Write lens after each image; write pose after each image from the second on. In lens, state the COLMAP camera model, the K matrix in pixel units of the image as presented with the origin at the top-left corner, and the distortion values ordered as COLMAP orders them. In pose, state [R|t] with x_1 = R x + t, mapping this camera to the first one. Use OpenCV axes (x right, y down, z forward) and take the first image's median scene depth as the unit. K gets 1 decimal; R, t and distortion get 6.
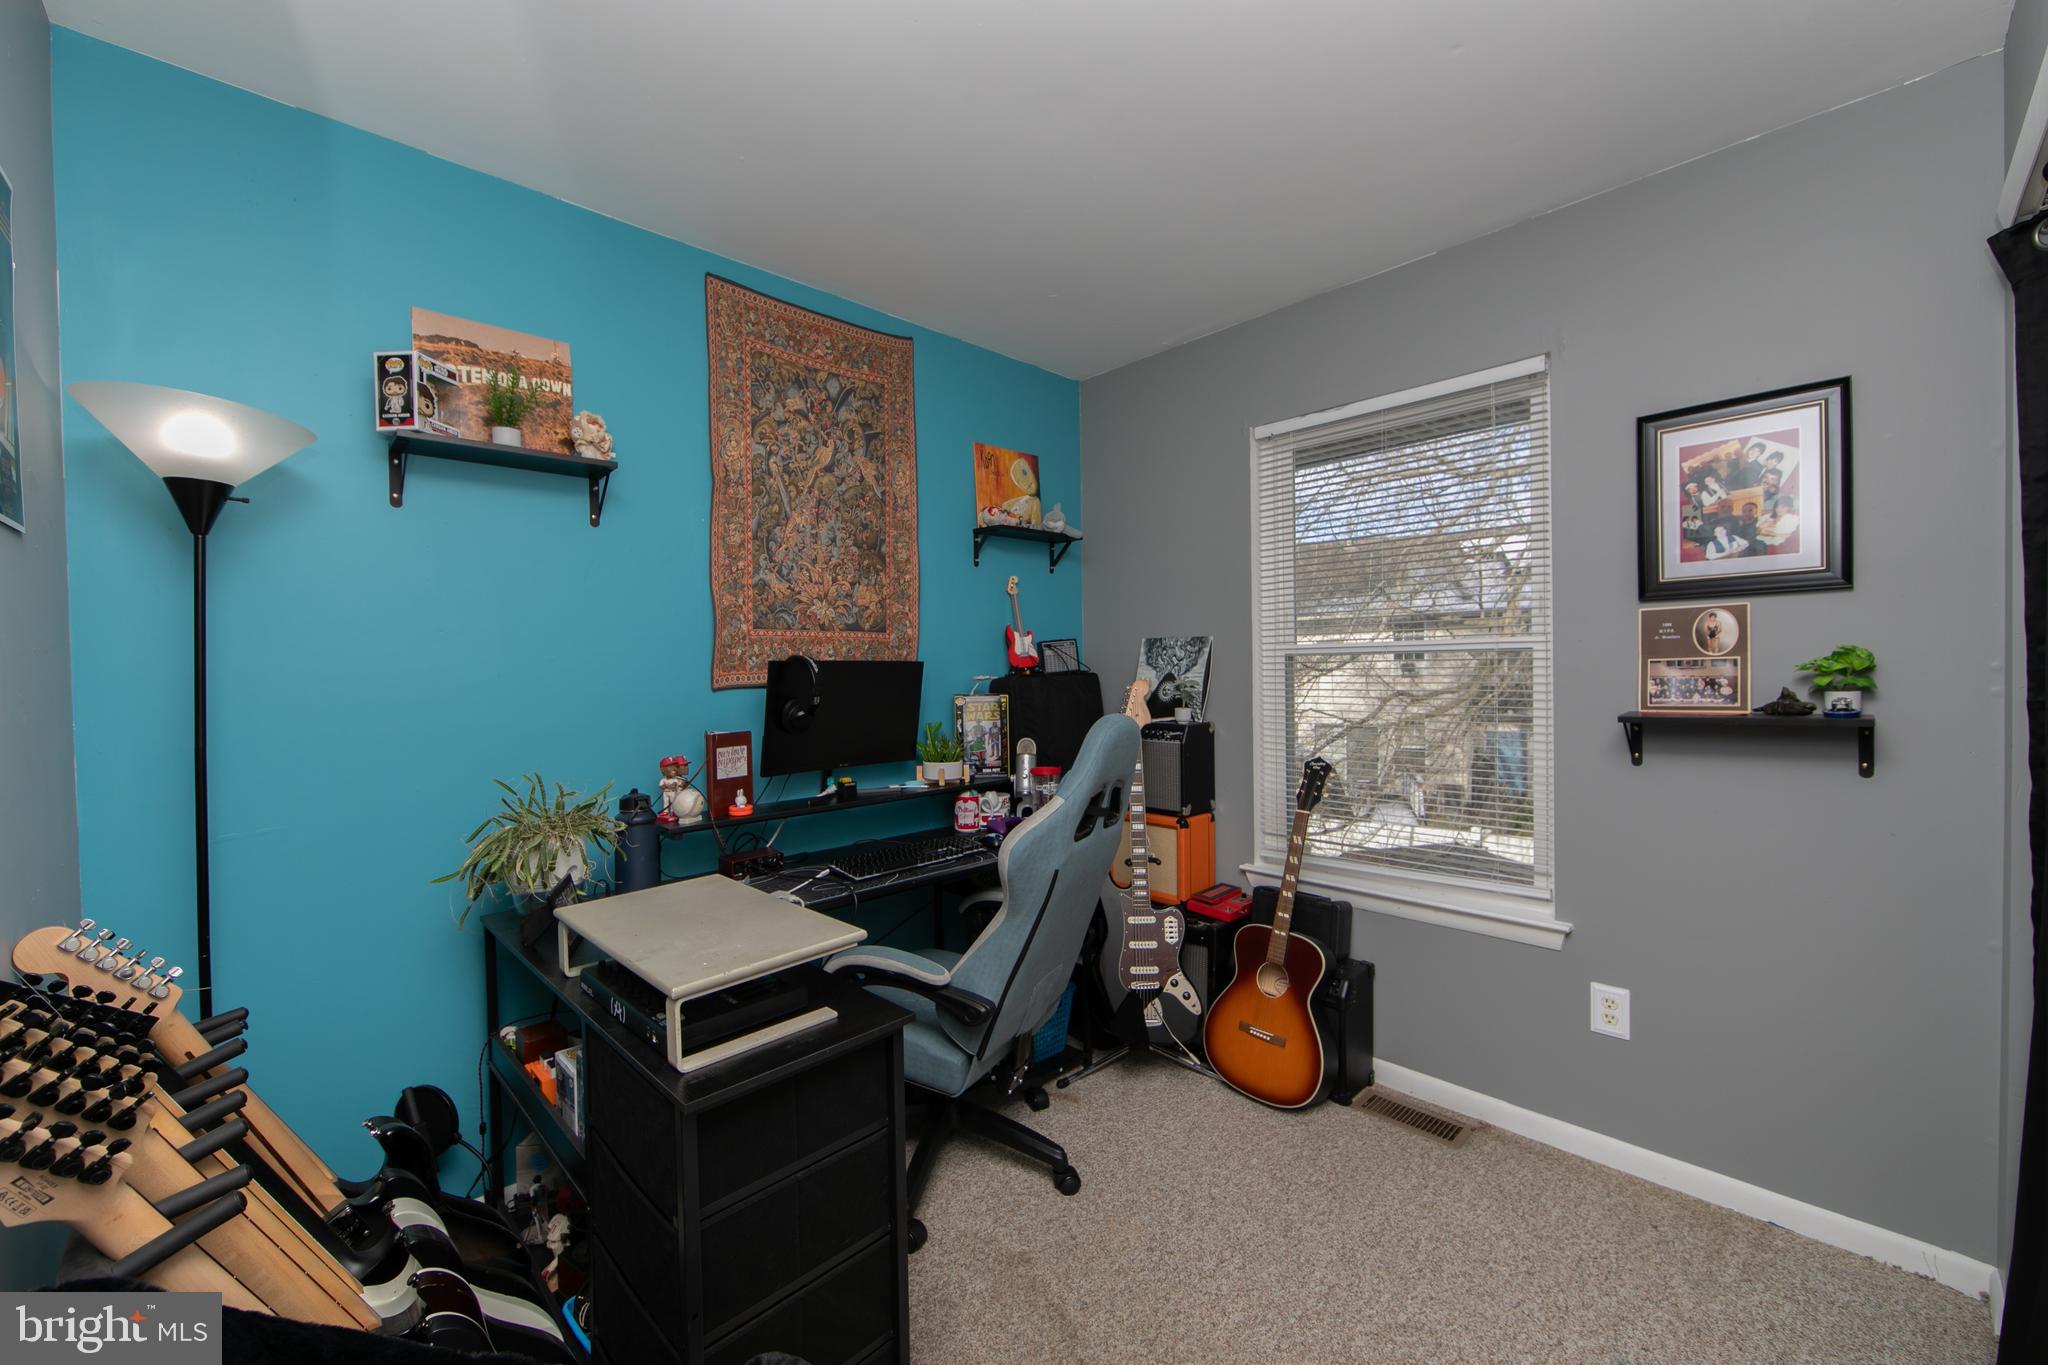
lens RADIAL K [[801.4, 0, 1025.4], [0, 801.4, 684.8], [0, 0, 1]] dist [-0.004180, 0.000030]
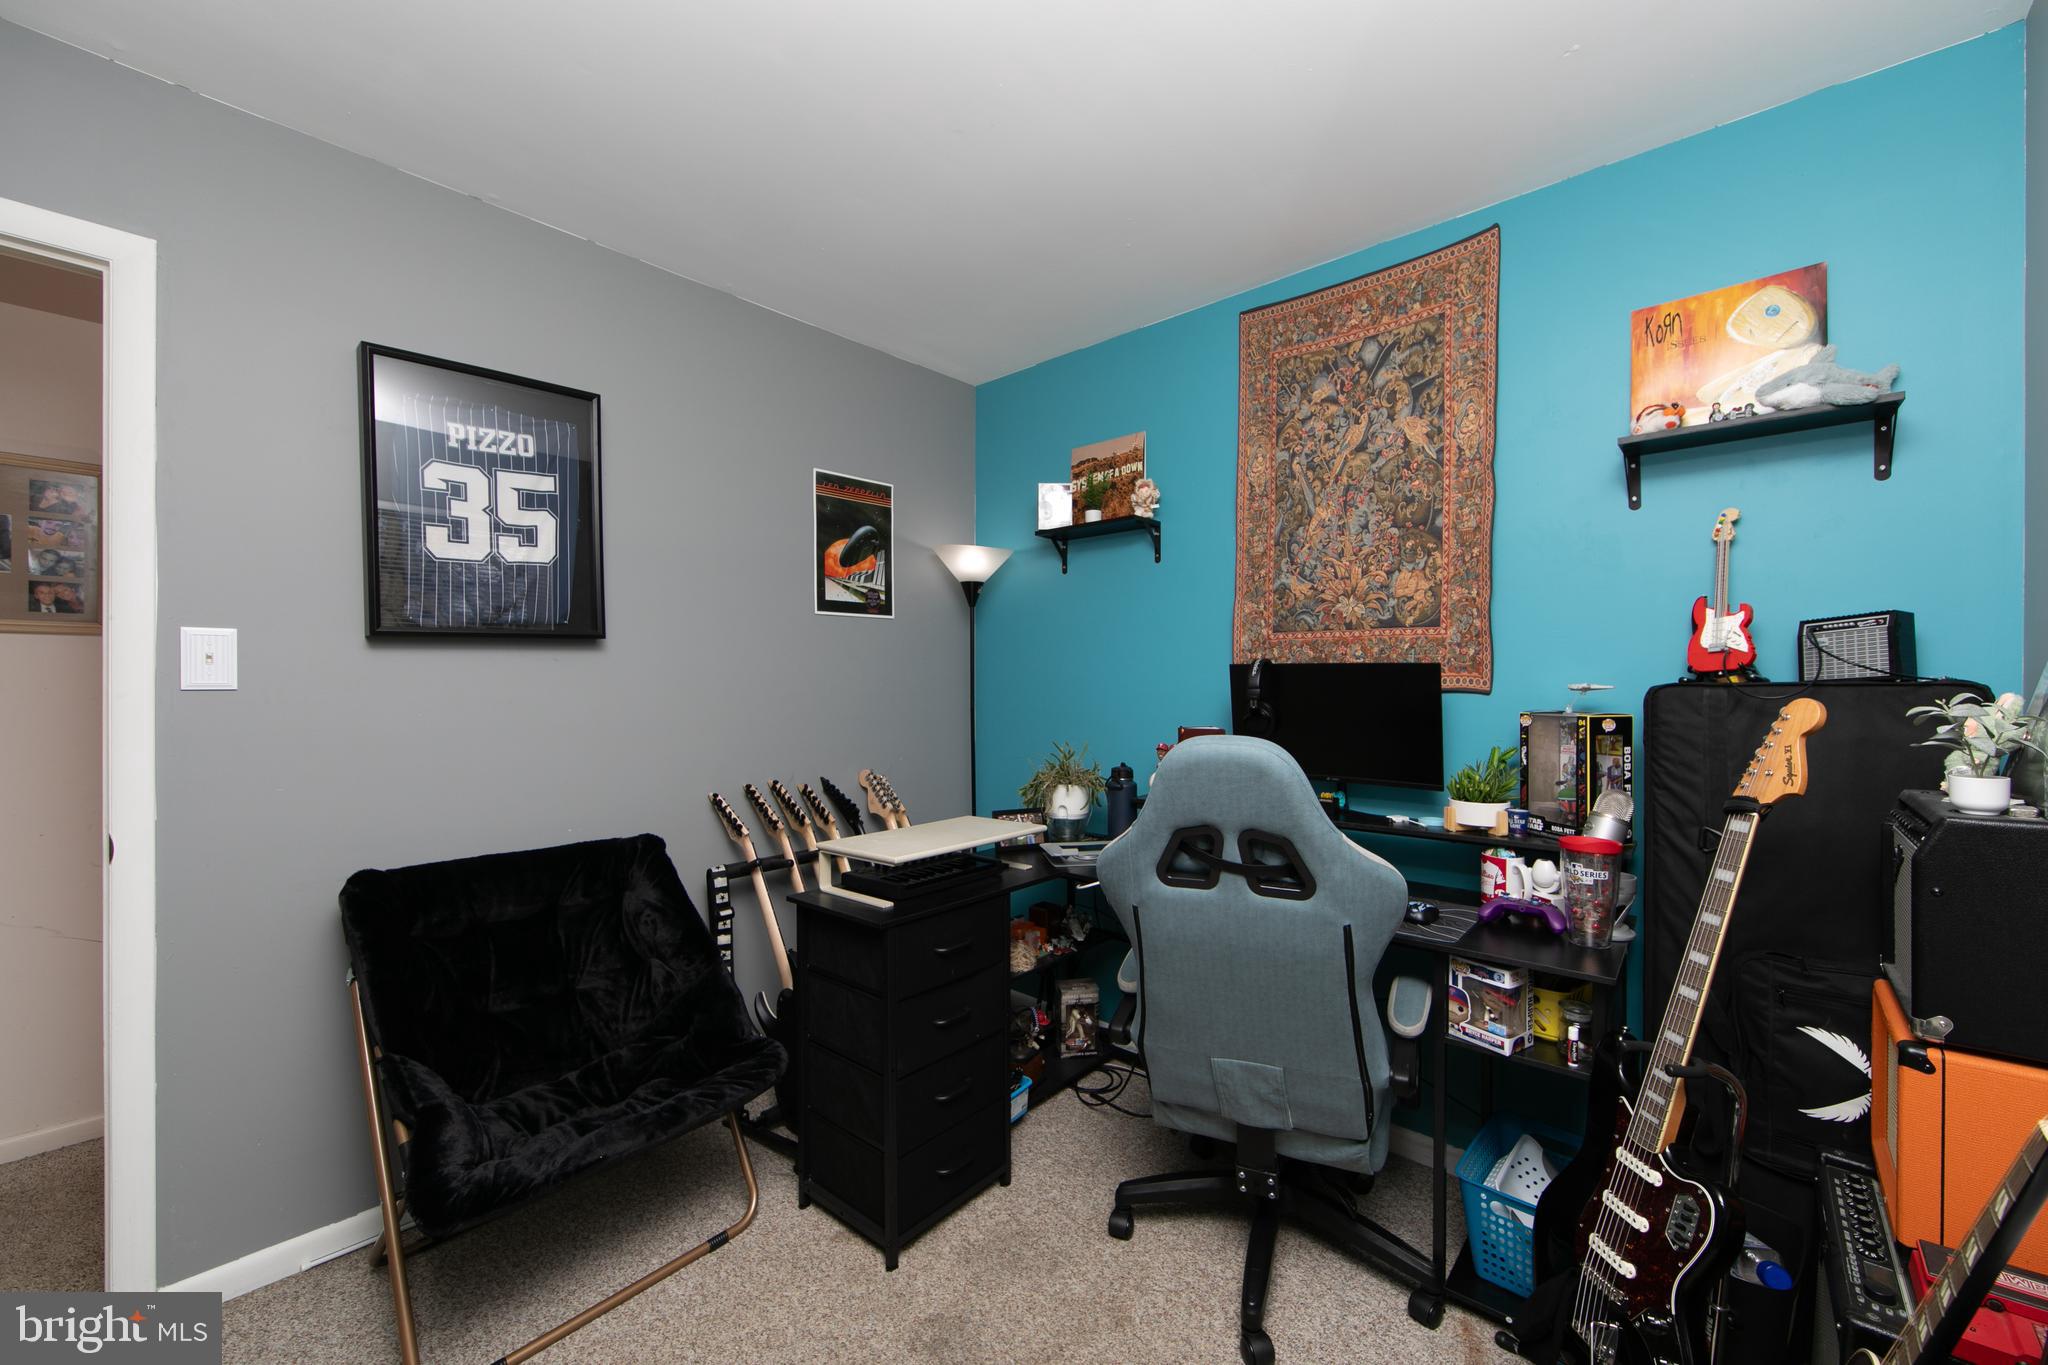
lens RADIAL K [[801.4, 0, 1025.4], [0, 801.4, 684.8], [0, 0, 1]] dist [-0.004180, 0.000030]
pose [[0.069012, 0.022772, -0.997356, 1.059801], [-0.018649, 0.999594, 0.021533, -0.030656], [0.997441, 0.017114, 0.069409, 0.969543]]
